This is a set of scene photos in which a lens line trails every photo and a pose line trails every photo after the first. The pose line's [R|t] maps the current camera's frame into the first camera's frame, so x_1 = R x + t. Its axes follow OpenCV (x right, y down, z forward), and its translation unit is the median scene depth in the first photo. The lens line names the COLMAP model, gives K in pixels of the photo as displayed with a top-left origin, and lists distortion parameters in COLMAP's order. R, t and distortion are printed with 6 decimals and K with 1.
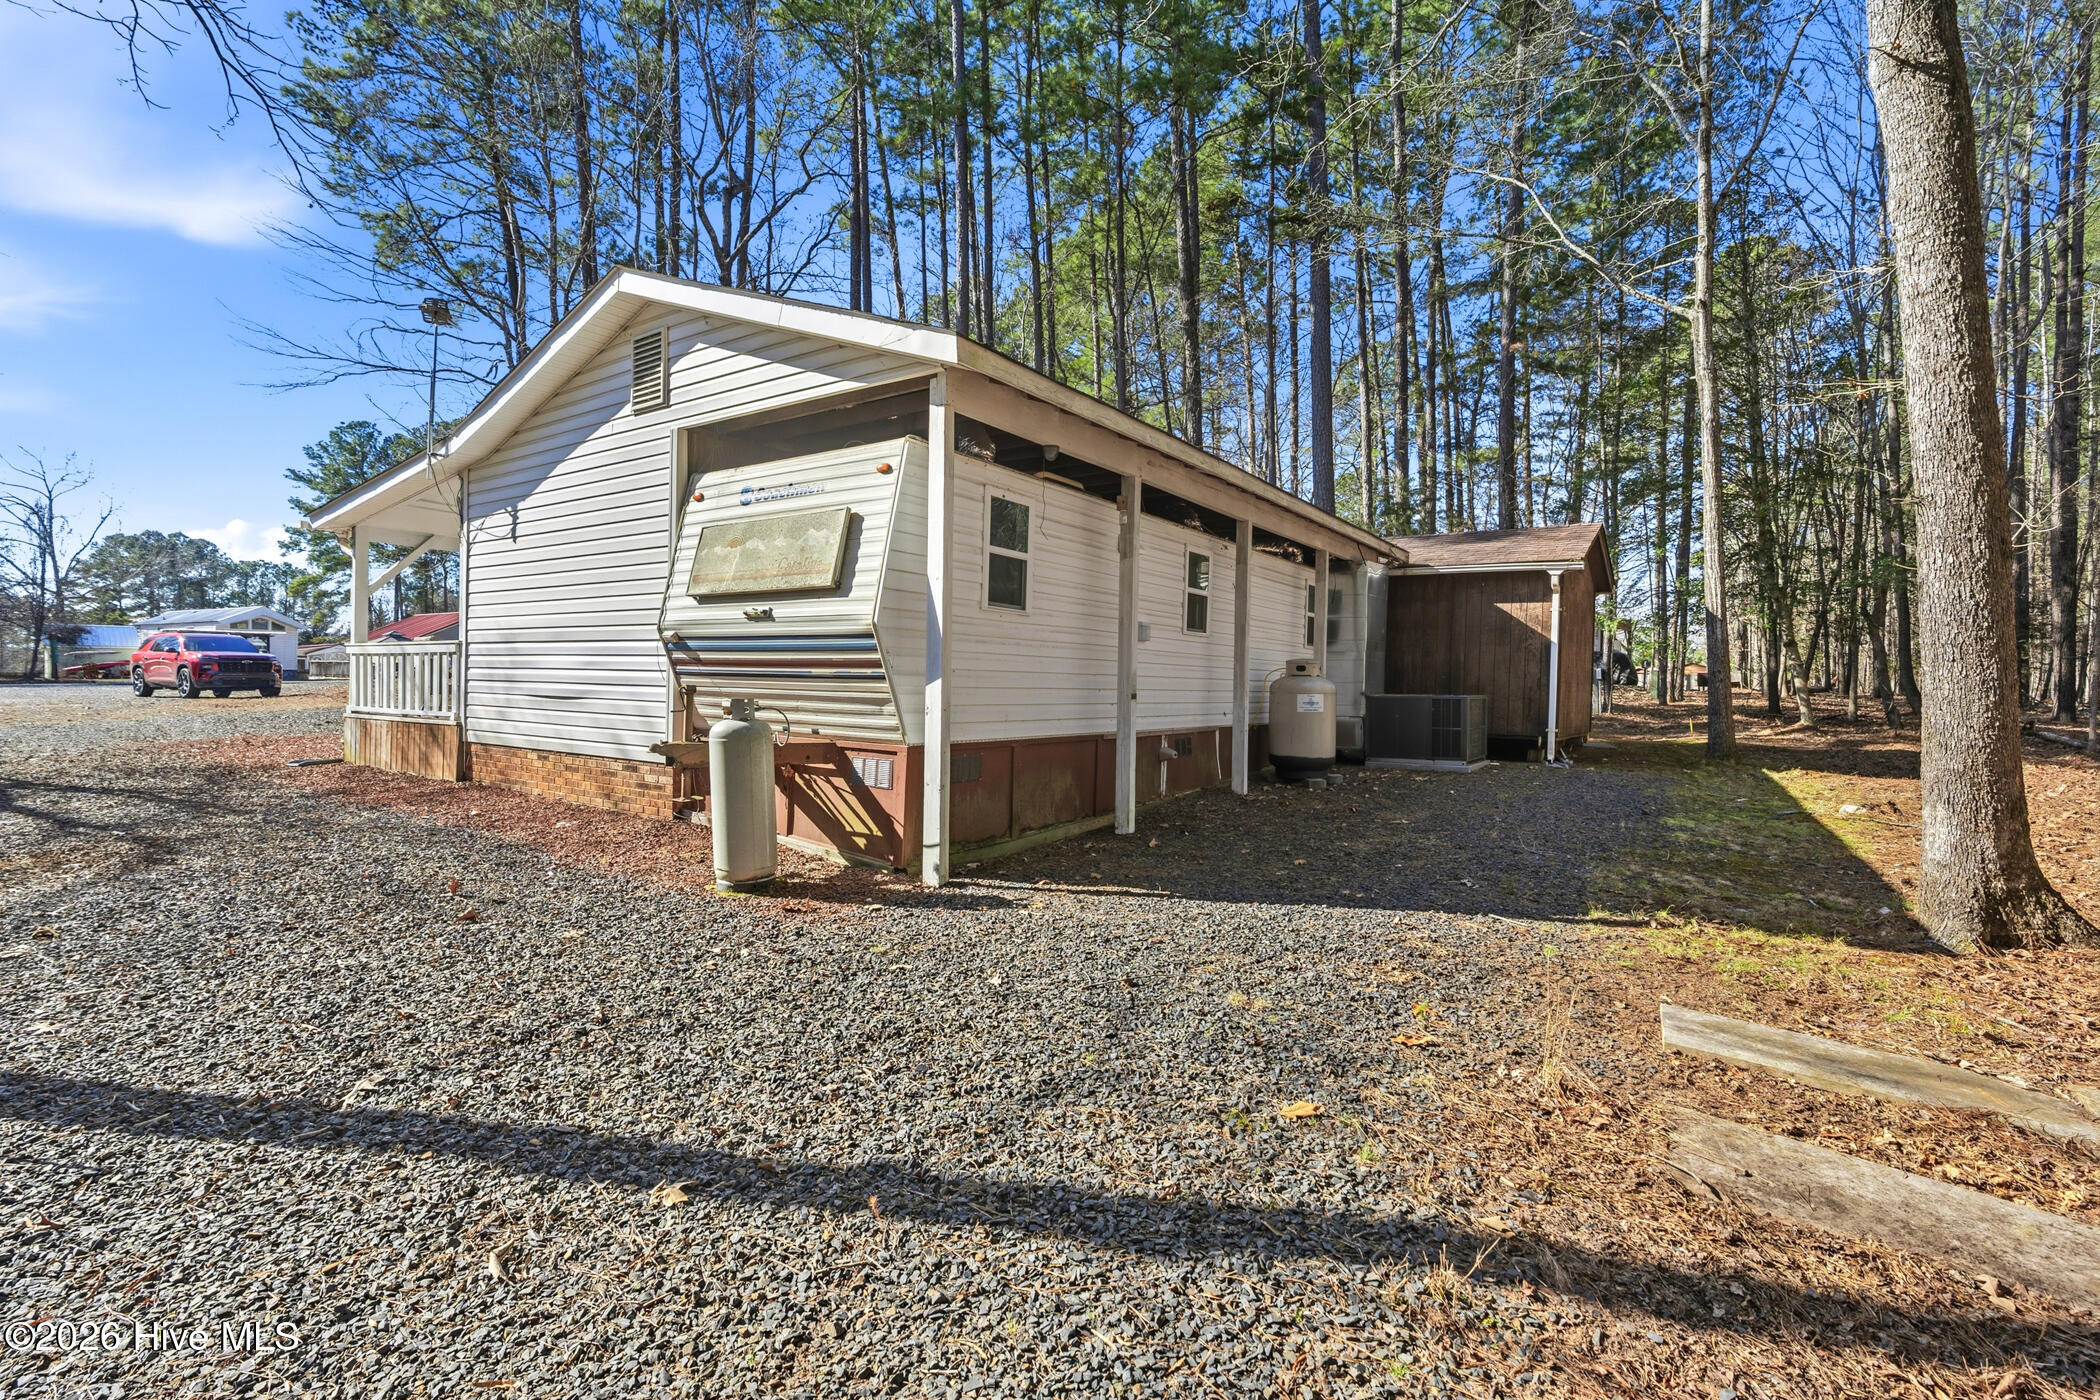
lens RADIAL K [[946.8, 0, 1049.9], [0, 946.8, 685.5], [0, 0, 1]] dist [0.001607, 0.000113]
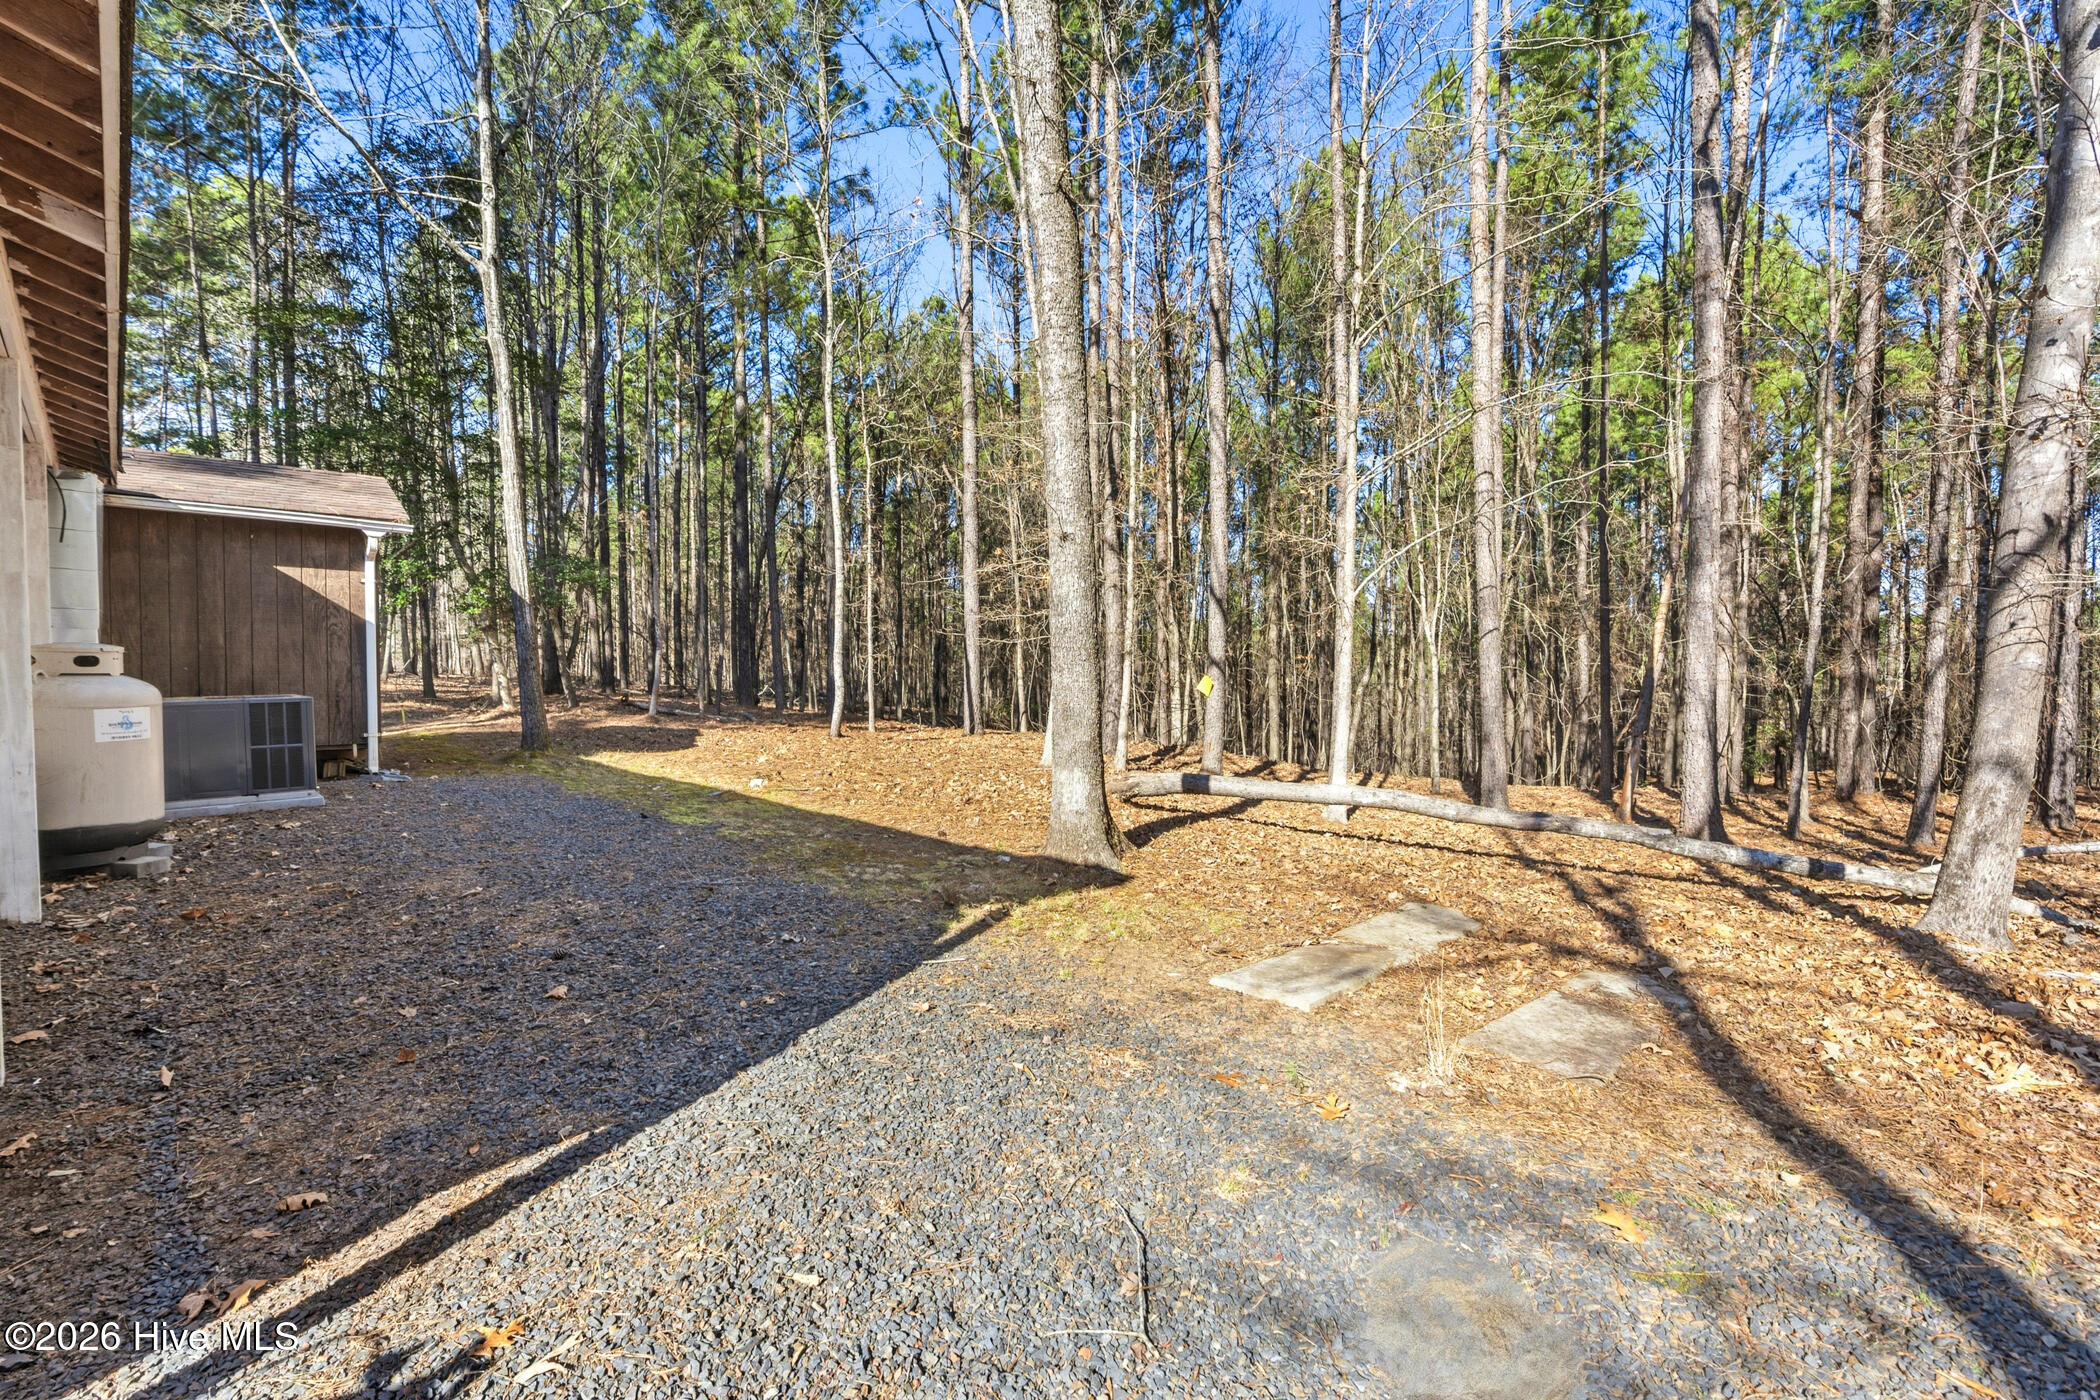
lens RADIAL K [[946.8, 0, 1050.2], [0, 946.8, 690.8], [0, 0, 1]] dist [0.001607, 0.000113]
pose [[0.188781, -0.038801, 0.981252, -0.133983], [0.015395, 0.999213, 0.036549, -0.009710], [-0.981899, 0.008206, 0.189230, 0.303814]]
